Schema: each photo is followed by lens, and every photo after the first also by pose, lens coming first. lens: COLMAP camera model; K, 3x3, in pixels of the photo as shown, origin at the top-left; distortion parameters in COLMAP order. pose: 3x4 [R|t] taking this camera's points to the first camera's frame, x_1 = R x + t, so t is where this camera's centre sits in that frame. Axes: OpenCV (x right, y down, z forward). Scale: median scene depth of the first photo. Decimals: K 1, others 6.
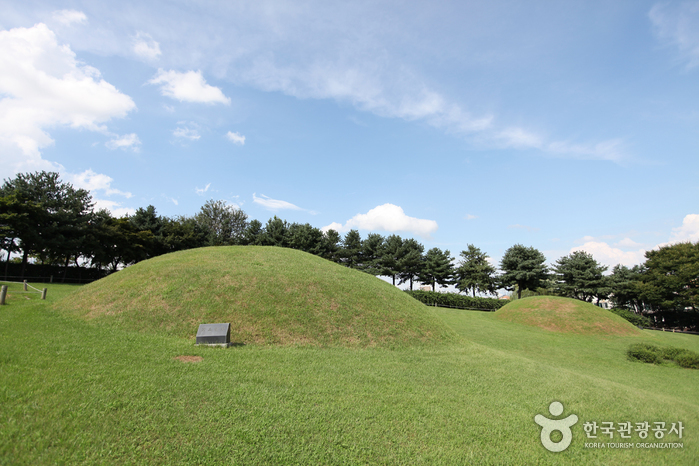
lens RADIAL K [[393.4, 0, 358.8], [0, 393.4, 230.2], [0, 0, 1]] dist [-0.027450, 0.010232]
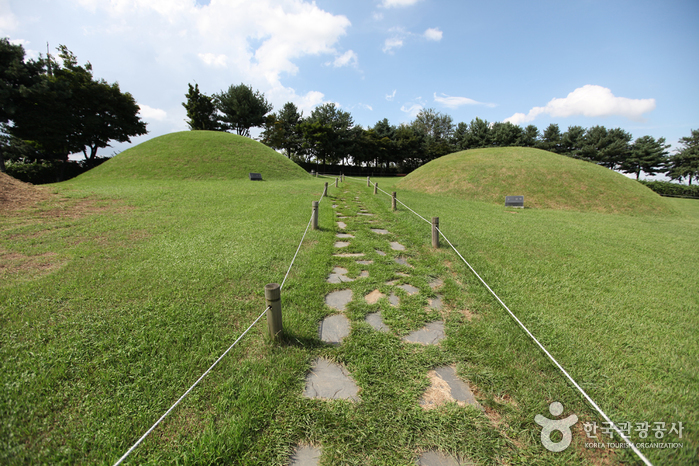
lens RADIAL K [[323.8, 0, 358.6], [0, 323.8, 228.0], [0, 0, 1]] dist [-0.022322, 0.006997]
pose [[0.874471, 0.063882, -0.480852, -0.041045], [0.080520, 0.958421, 0.273761, -0.012095], [0.478347, -0.278114, 0.832968, -0.091242]]
